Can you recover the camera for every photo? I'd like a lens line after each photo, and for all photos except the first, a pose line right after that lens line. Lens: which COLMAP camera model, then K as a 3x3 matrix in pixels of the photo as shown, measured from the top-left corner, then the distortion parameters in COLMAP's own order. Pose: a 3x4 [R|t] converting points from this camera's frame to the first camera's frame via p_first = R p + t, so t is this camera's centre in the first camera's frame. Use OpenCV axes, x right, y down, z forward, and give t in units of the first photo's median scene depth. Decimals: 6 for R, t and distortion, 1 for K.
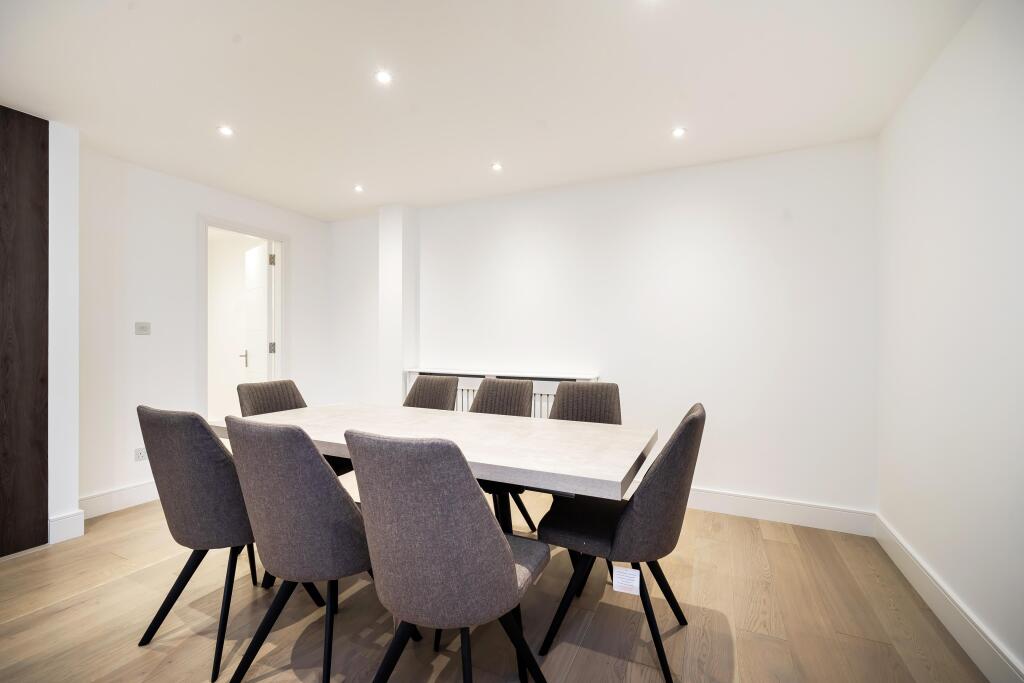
lens RADIAL K [[441.0, 0, 512.0], [0, 441.0, 341.5], [0, 0, 1]] dist [0.000499, 0.000066]
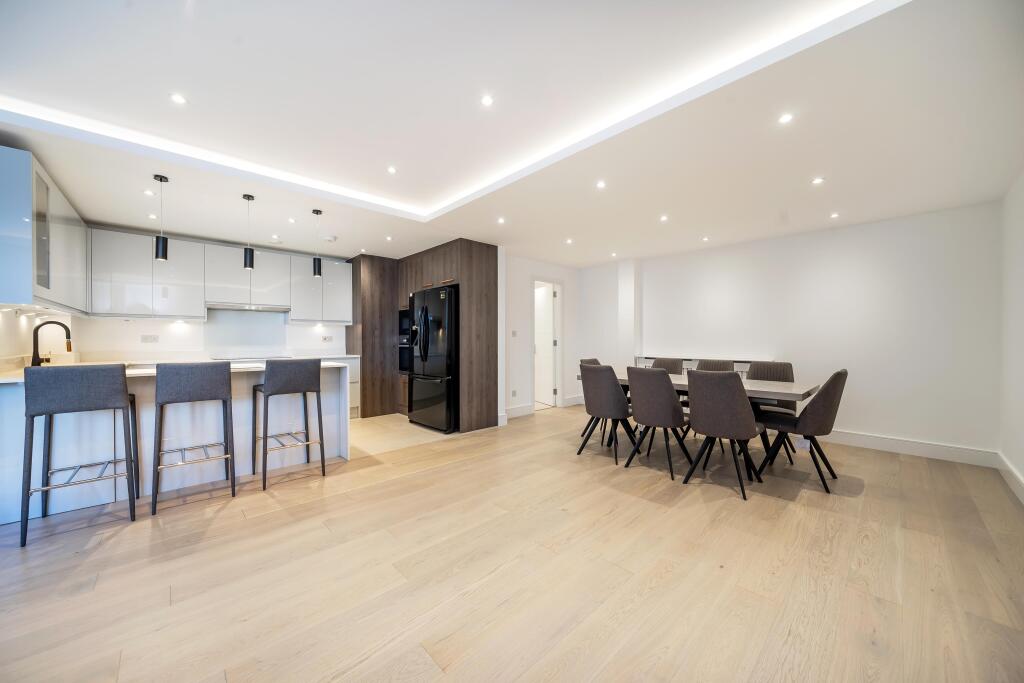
lens RADIAL K [[364.6, 0, 515.6], [0, 364.6, 339.1], [0, 0, 1]] dist [-0.000760, -0.000144]
pose [[0.931212, -0.004756, -0.364447, -0.246364], [0.004898, 0.999988, -0.000536, -0.003400], [0.364445, -0.001286, 0.931224, -0.739922]]
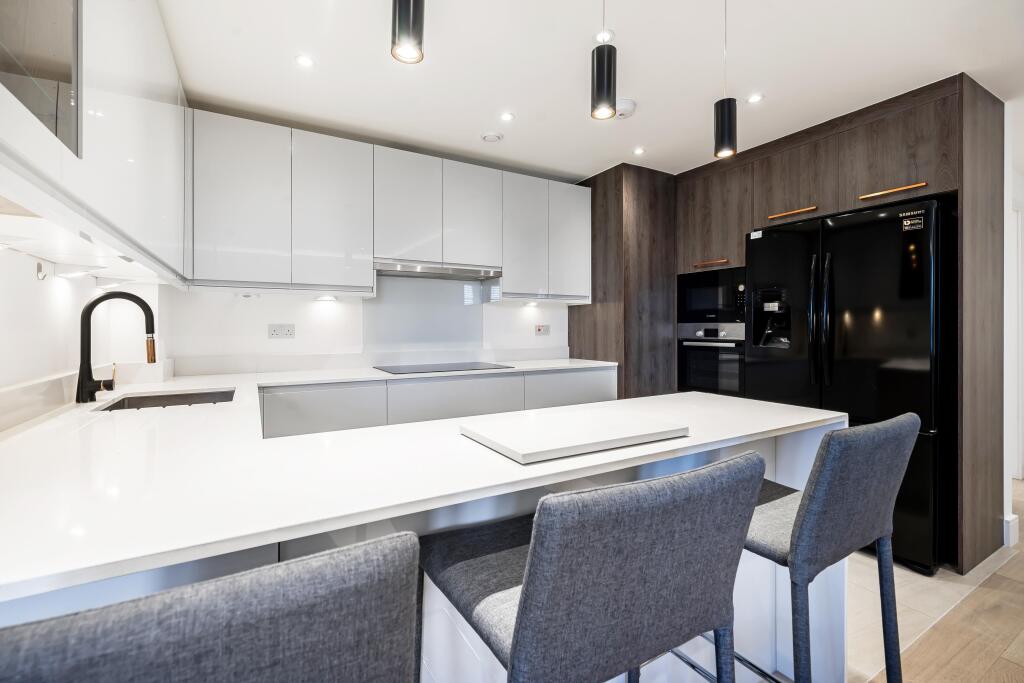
lens RADIAL K [[445.5, 0, 516.8], [0, 445.5, 326.2], [0, 0, 1]] dist [0.002435, 0.000330]
pose [[0.822431, -0.005387, -0.568839, -1.311750], [0.004499, 0.999985, -0.002965, -0.018345], [0.568847, -0.000120, 0.822443, -0.370313]]
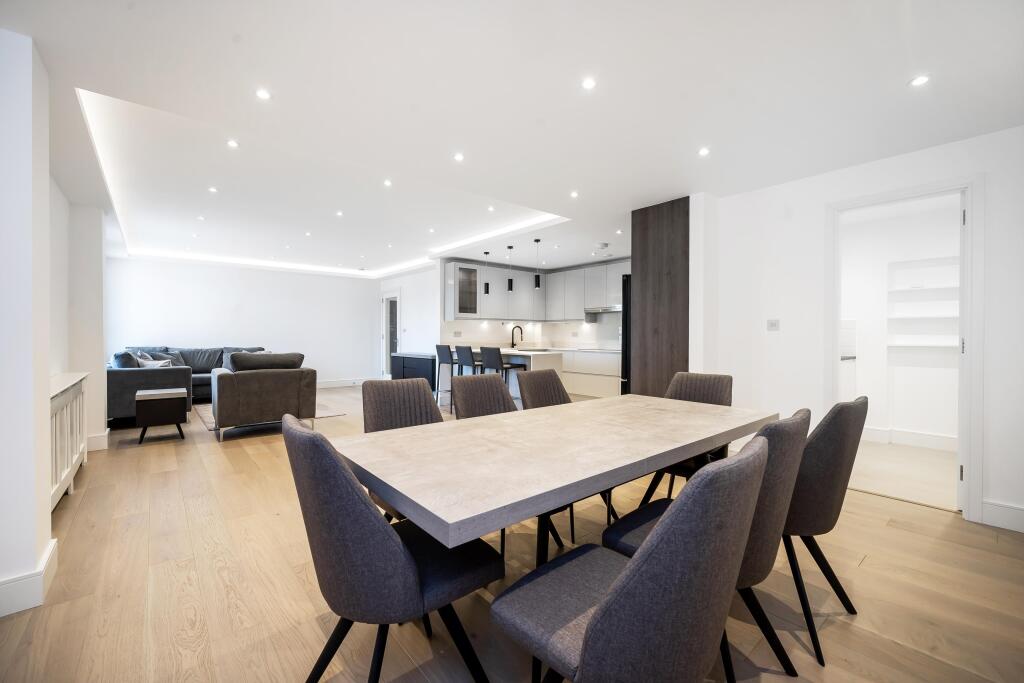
lens RADIAL K [[425.5, 0, 512.0], [0, 425.5, 341.5], [0, 0, 1]] dist [-0.001427, 0.000036]
pose [[-0.420405, 0.008975, -0.907292, 0.570069], [-0.002513, 0.999936, 0.011057, 0.003498], [0.907333, 0.006929, -0.420356, 1.026270]]
